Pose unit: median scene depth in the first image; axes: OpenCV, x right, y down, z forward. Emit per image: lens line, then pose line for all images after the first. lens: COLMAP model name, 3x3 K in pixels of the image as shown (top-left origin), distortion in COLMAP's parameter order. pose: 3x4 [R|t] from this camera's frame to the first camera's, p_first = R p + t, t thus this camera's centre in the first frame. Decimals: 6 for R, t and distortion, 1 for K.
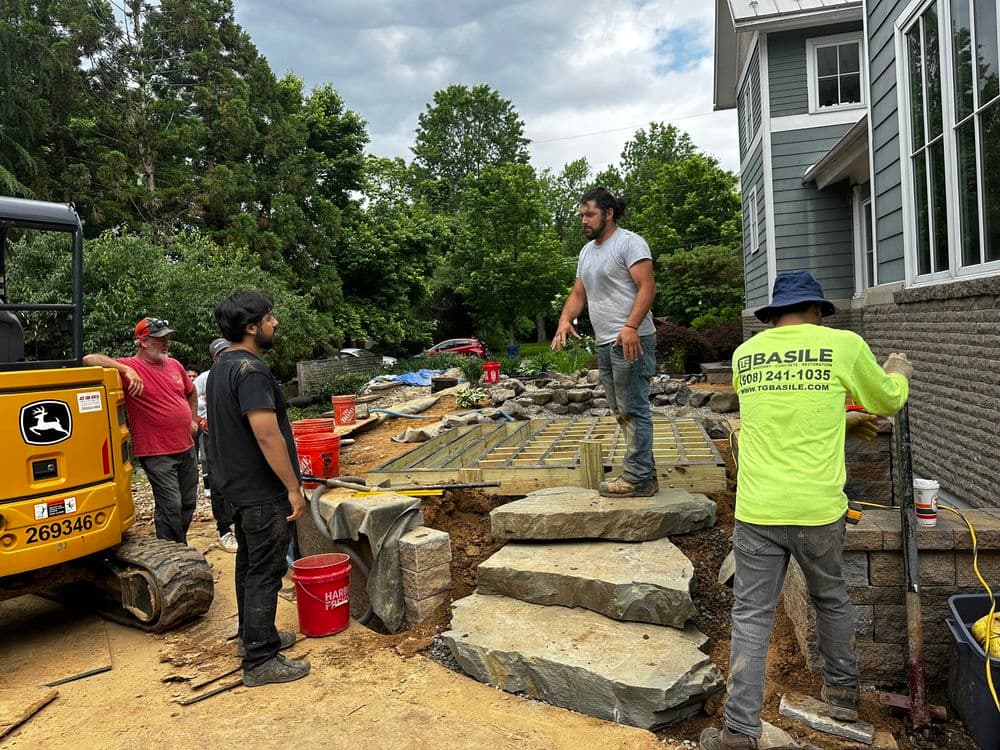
lens RADIAL K [[705.8, 0, 498.4], [0, 705.8, 373.5], [0, 0, 1]] dist [0.006193, 0.004591]
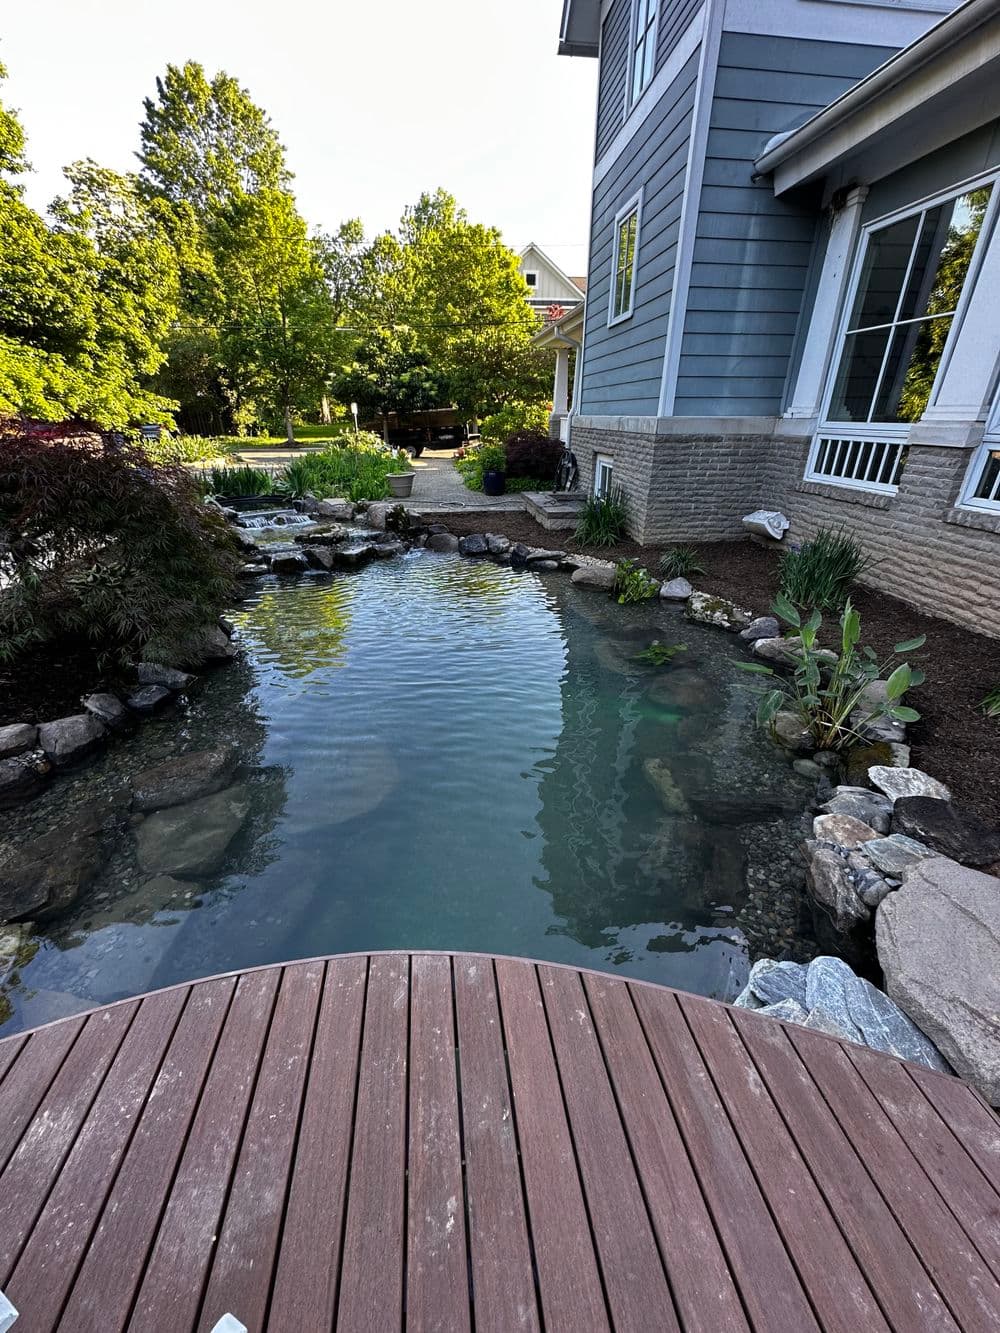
lens RADIAL K [[531.9, 0, 503.3], [0, 531.9, 662.6], [0, 0, 1]] dist [0.001118, 0.000385]
pose [[0.939981, -0.089687, 0.329228, 0.017403], [-0.037472, 0.931873, 0.360844, -0.012939], [-0.339162, -0.351524, 0.872583, 0.122984]]
